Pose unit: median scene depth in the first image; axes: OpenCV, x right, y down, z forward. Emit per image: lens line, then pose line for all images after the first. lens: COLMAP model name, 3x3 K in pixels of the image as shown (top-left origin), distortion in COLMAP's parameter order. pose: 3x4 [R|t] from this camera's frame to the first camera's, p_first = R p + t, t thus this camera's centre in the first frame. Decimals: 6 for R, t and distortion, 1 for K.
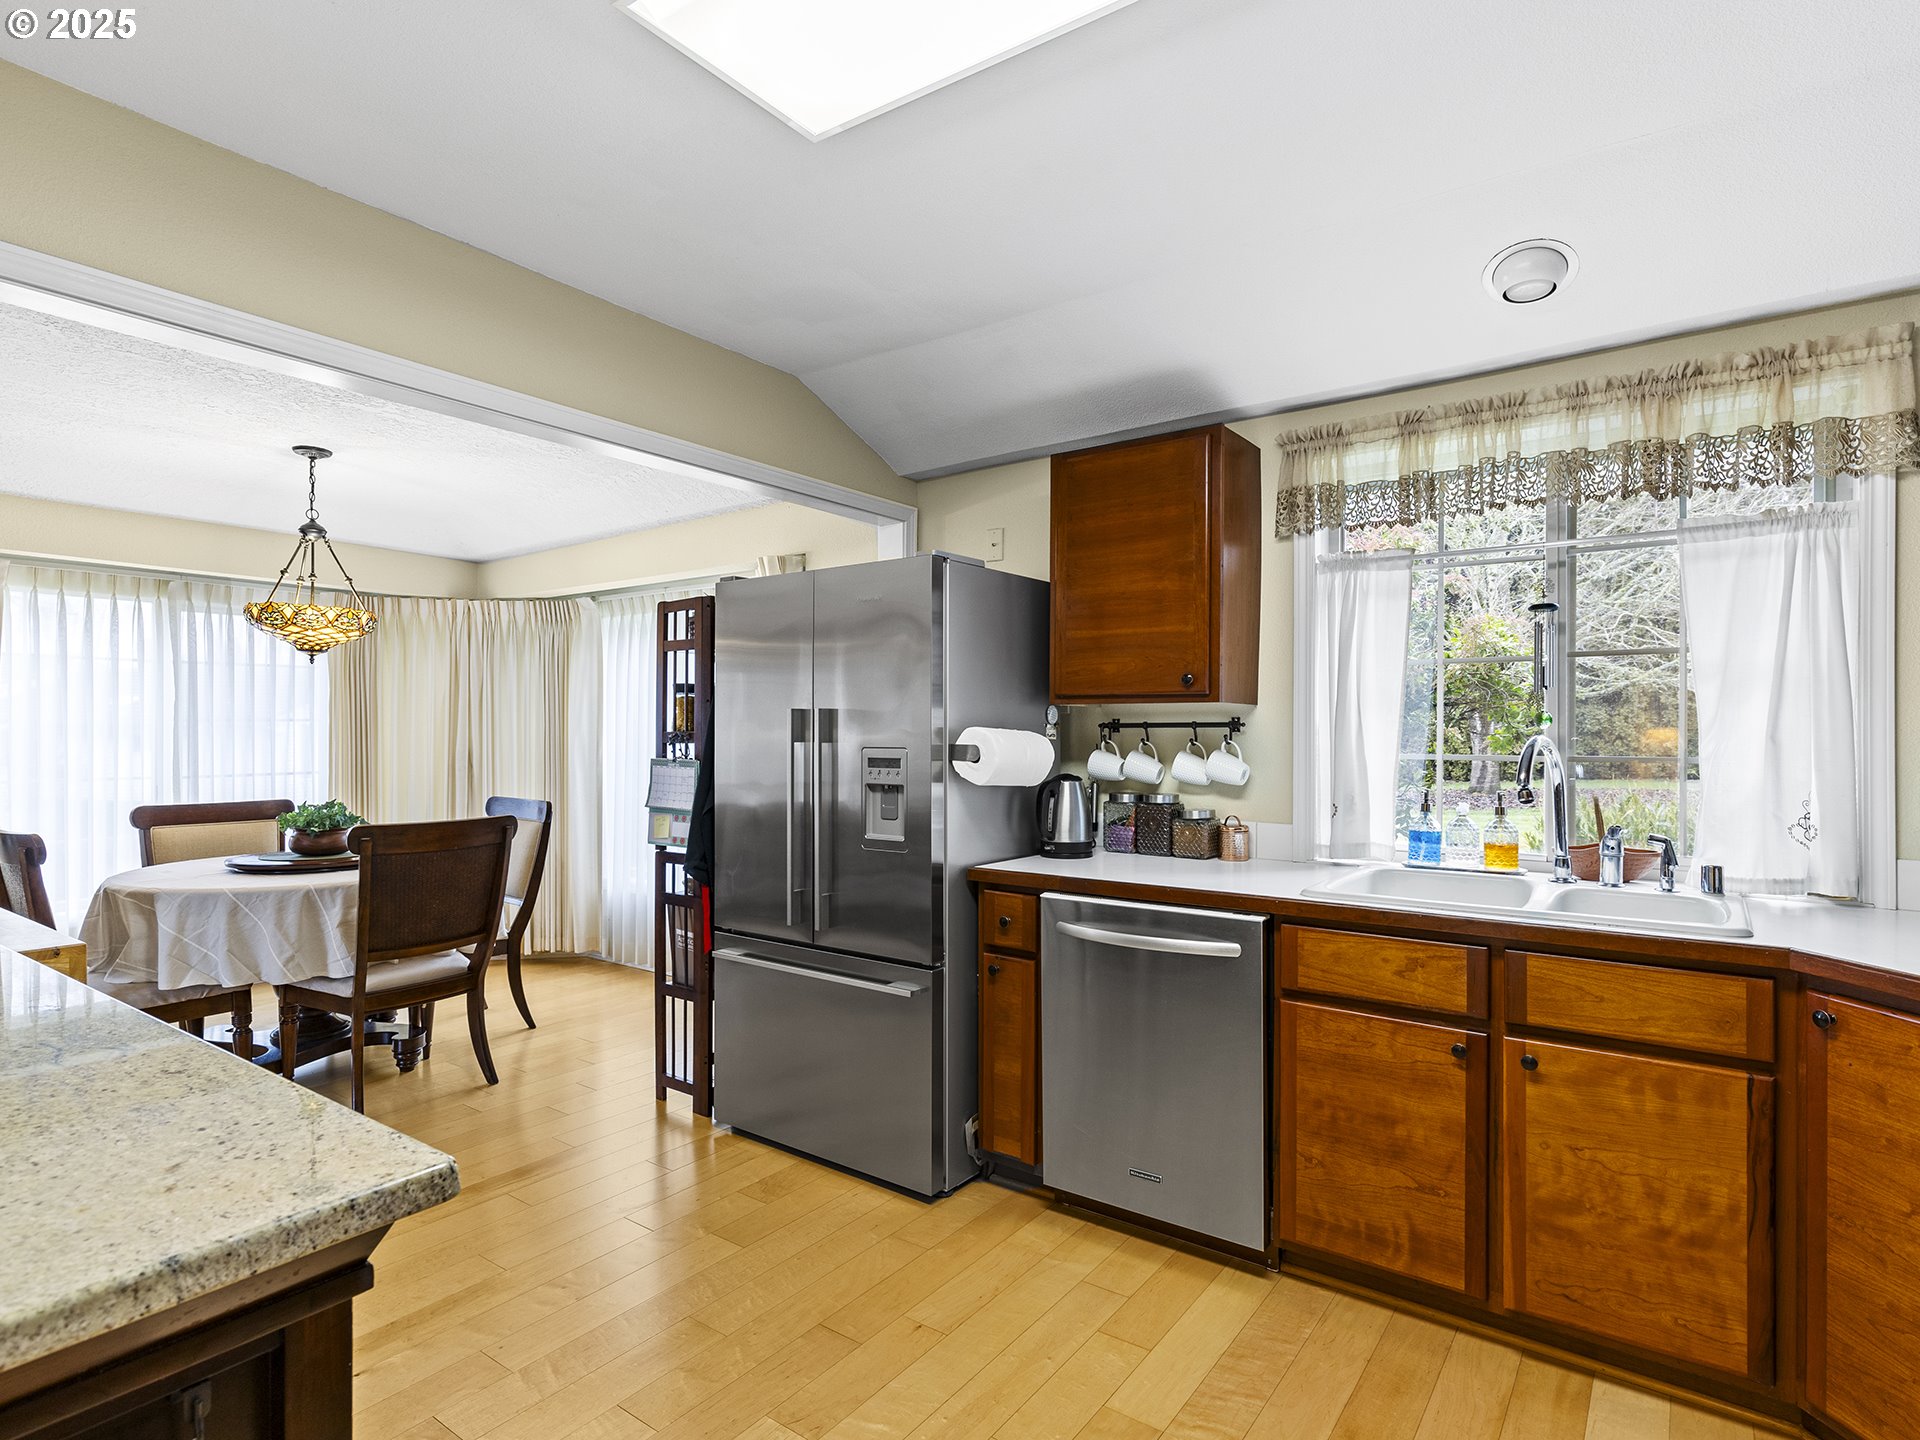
lens RADIAL K [[1003.9, 0, 956.0], [0, 1003.9, 726.7], [0, 0, 1]] dist [0.004394, -0.000794]
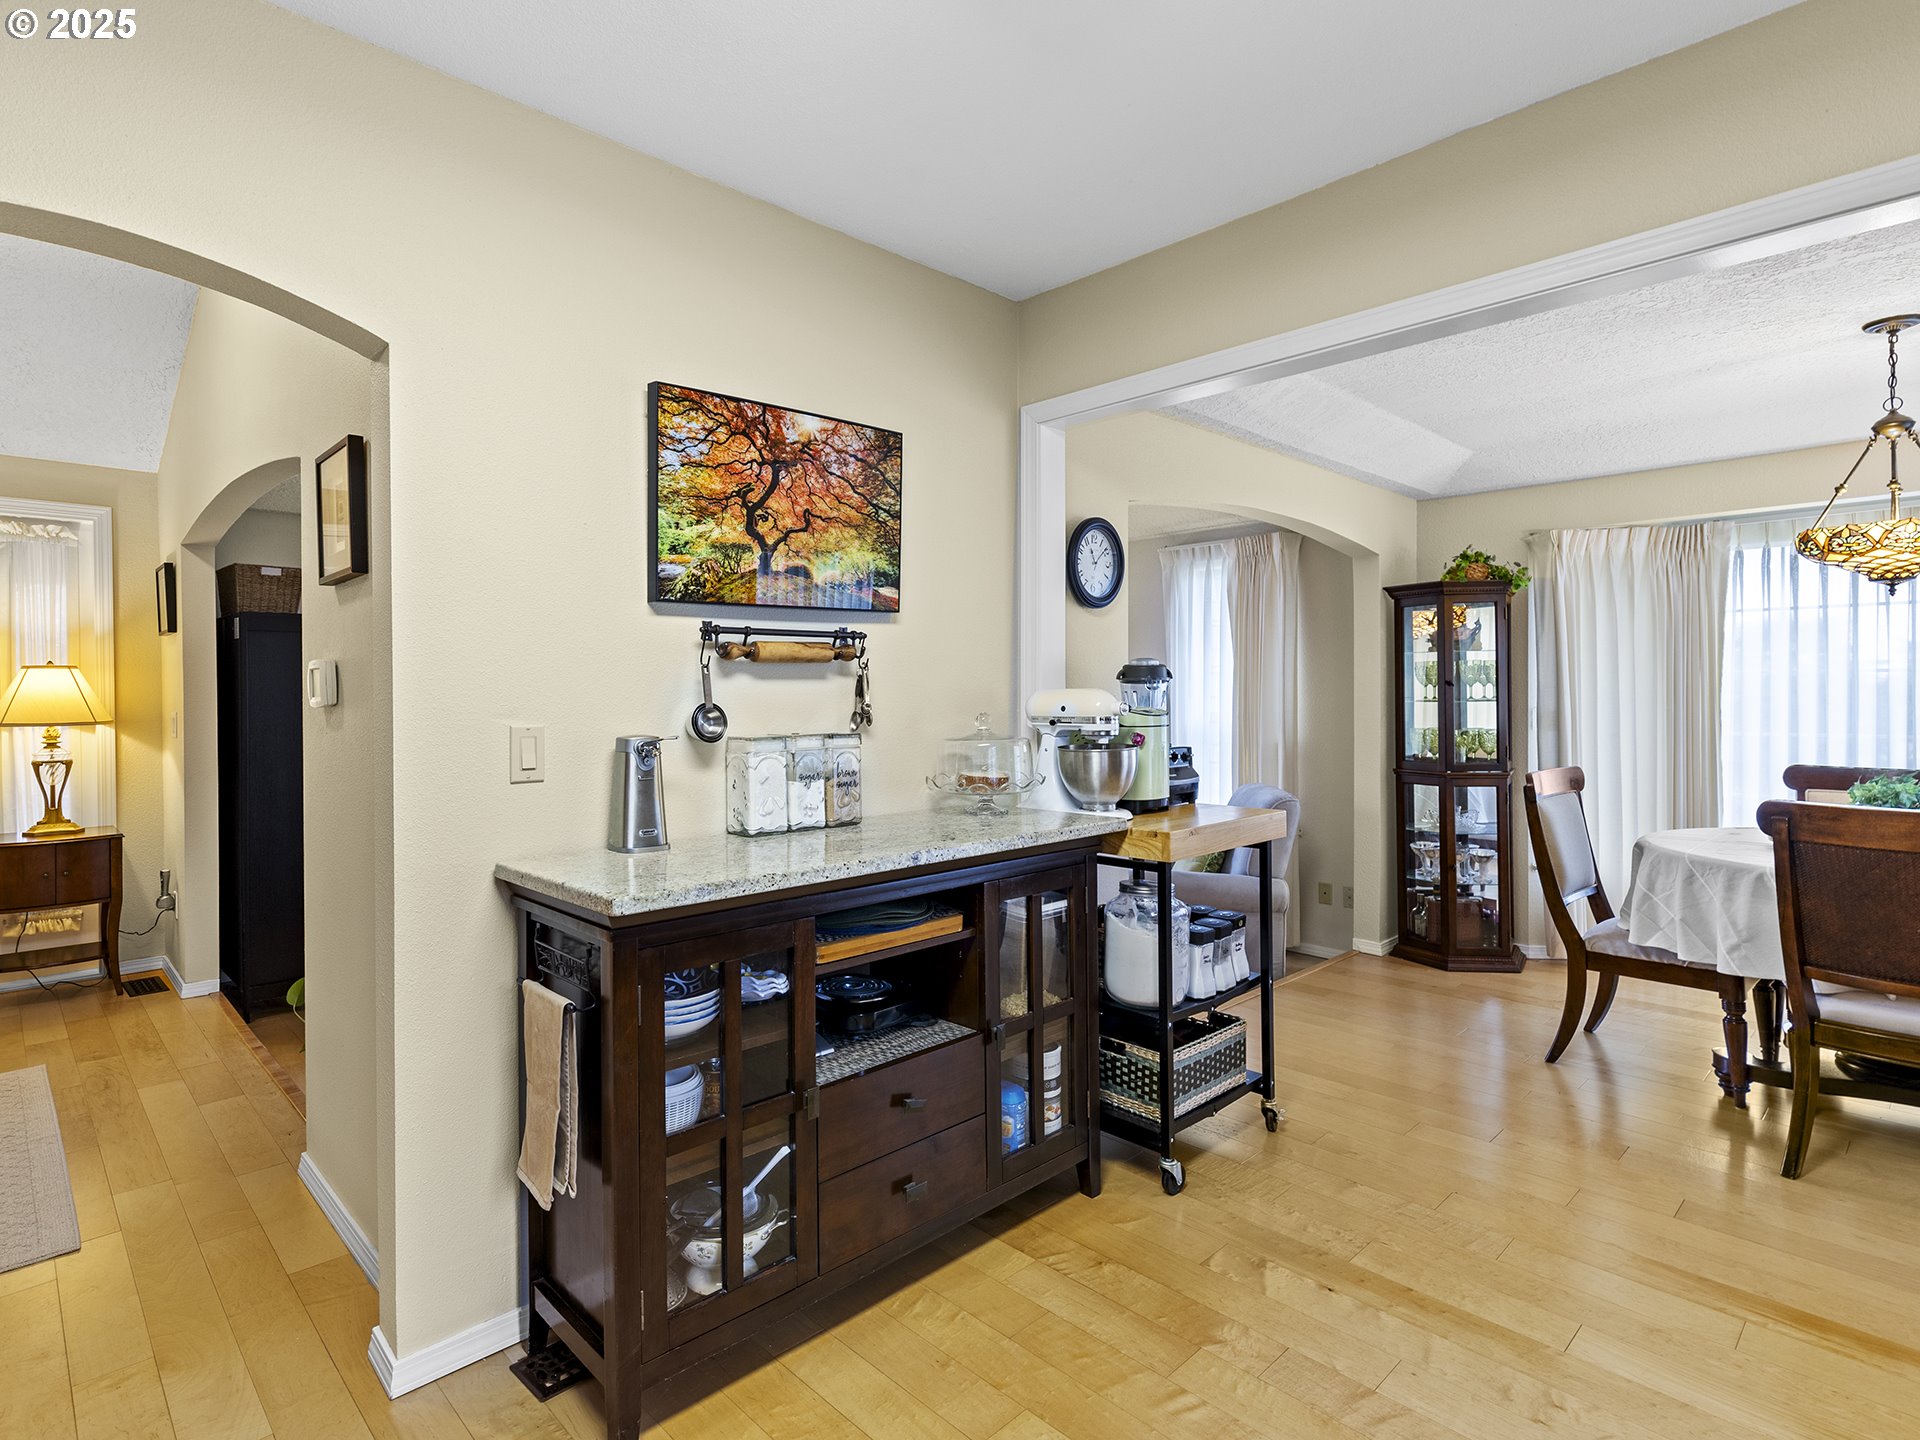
lens RADIAL K [[984.1, 0, 868.2], [0, 984.1, 697.7], [0, 0, 1]] dist [0.002720, 0.000414]
pose [[-0.203015, 0.005759, -0.979159, 0.193047], [0.009773, 0.999945, 0.003855, 0.003761], [0.979127, -0.008787, -0.203060, 0.270076]]
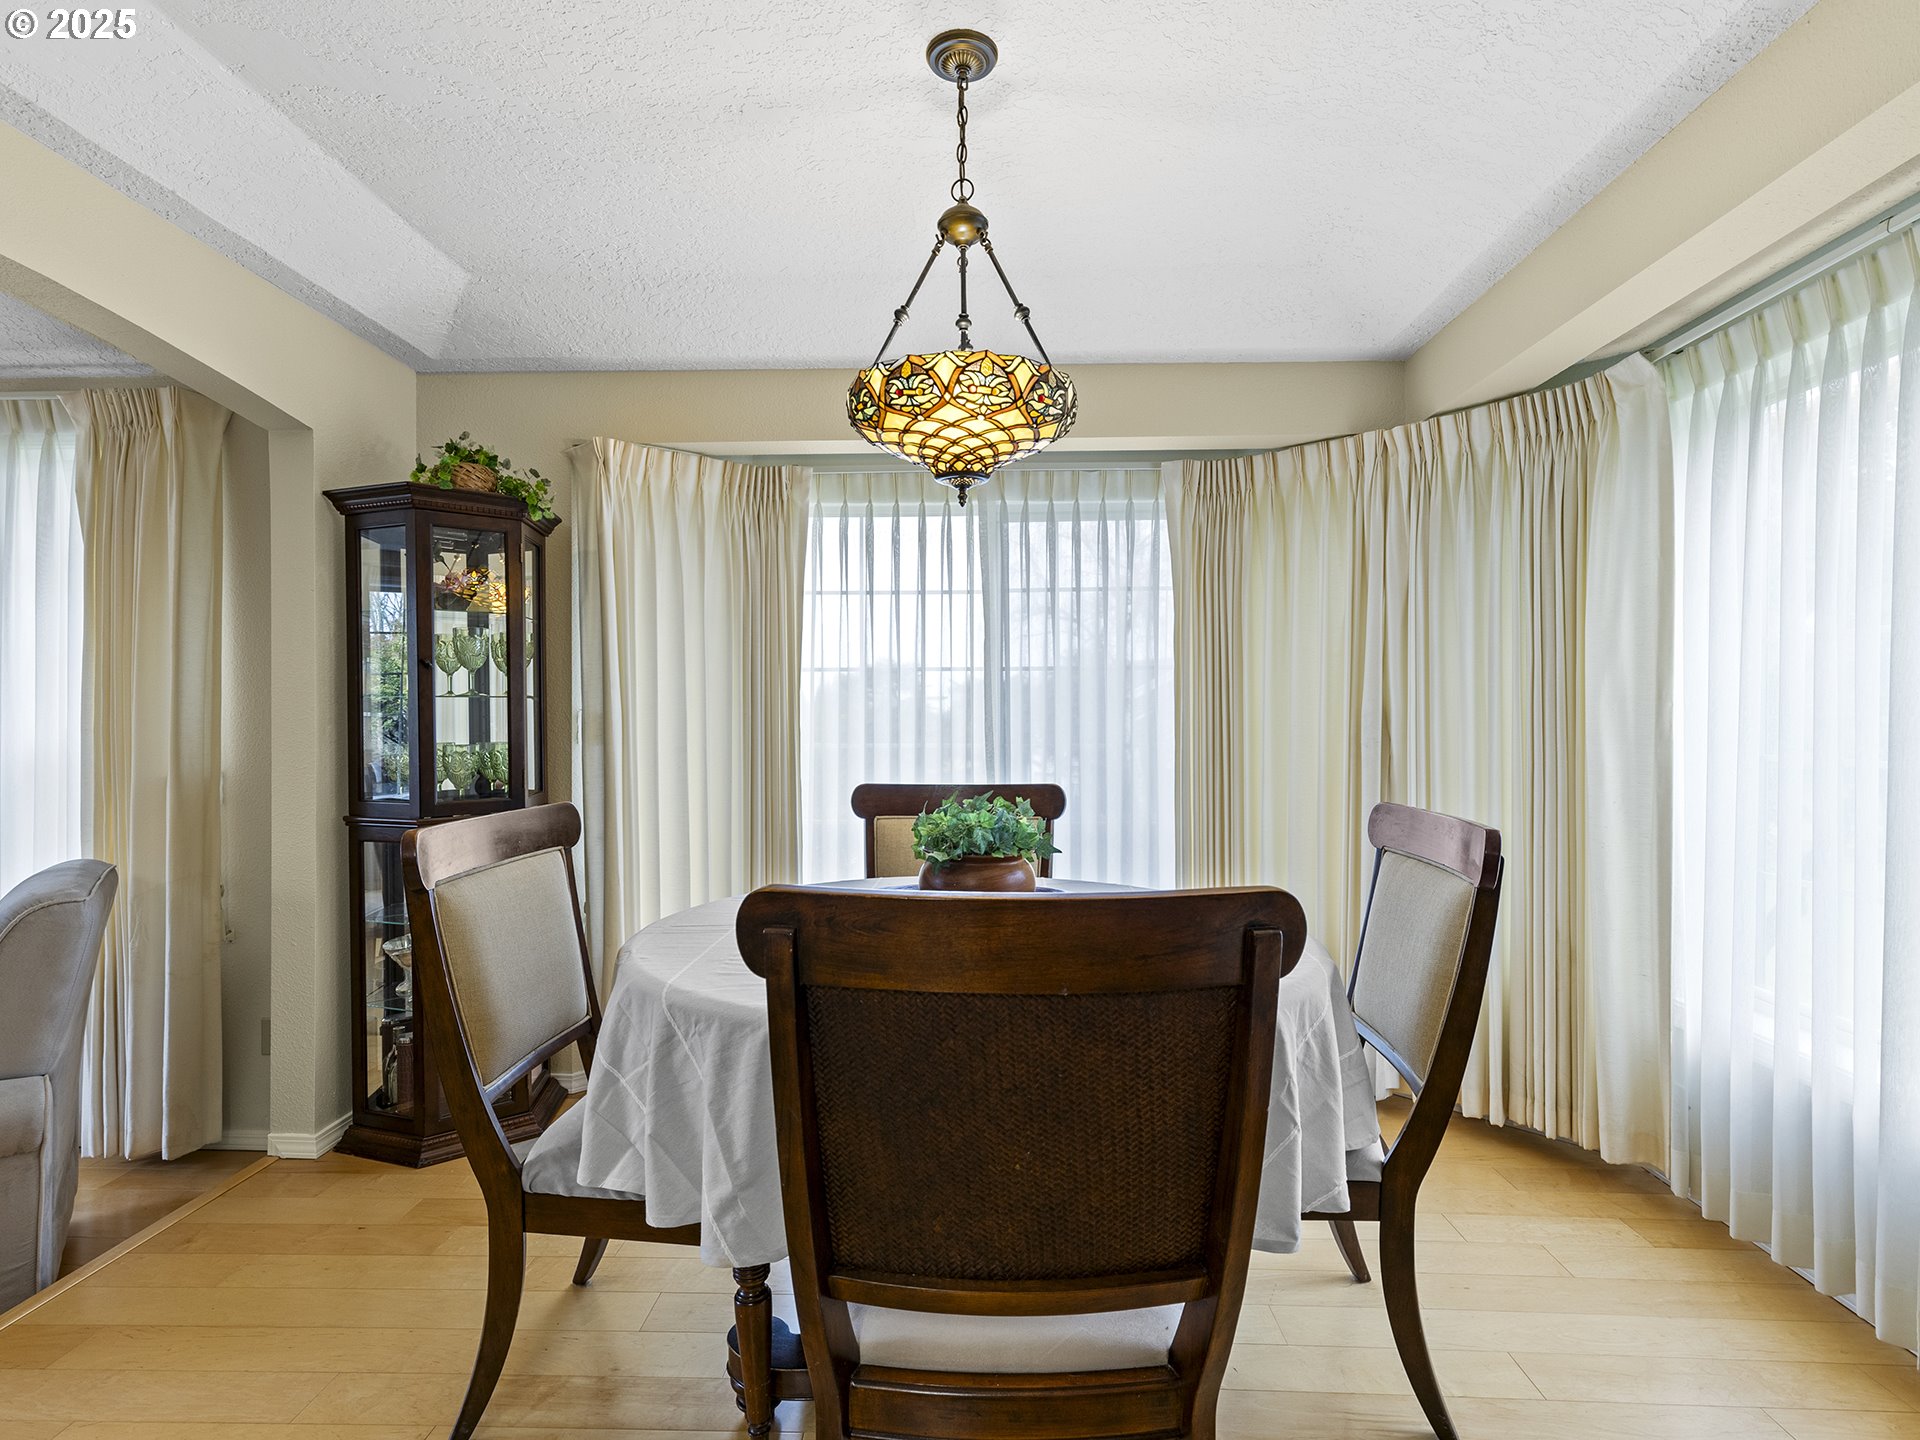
lens RADIAL K [[1003.9, 0, 956.0], [0, 1003.9, 726.7], [0, 0, 1]] dist [0.004394, -0.000794]
pose [[0.572376, 0.004431, -0.819979, -0.179929], [0.004864, 0.999949, 0.008799, 0.027372], [0.819977, -0.009025, 0.572326, 0.517729]]
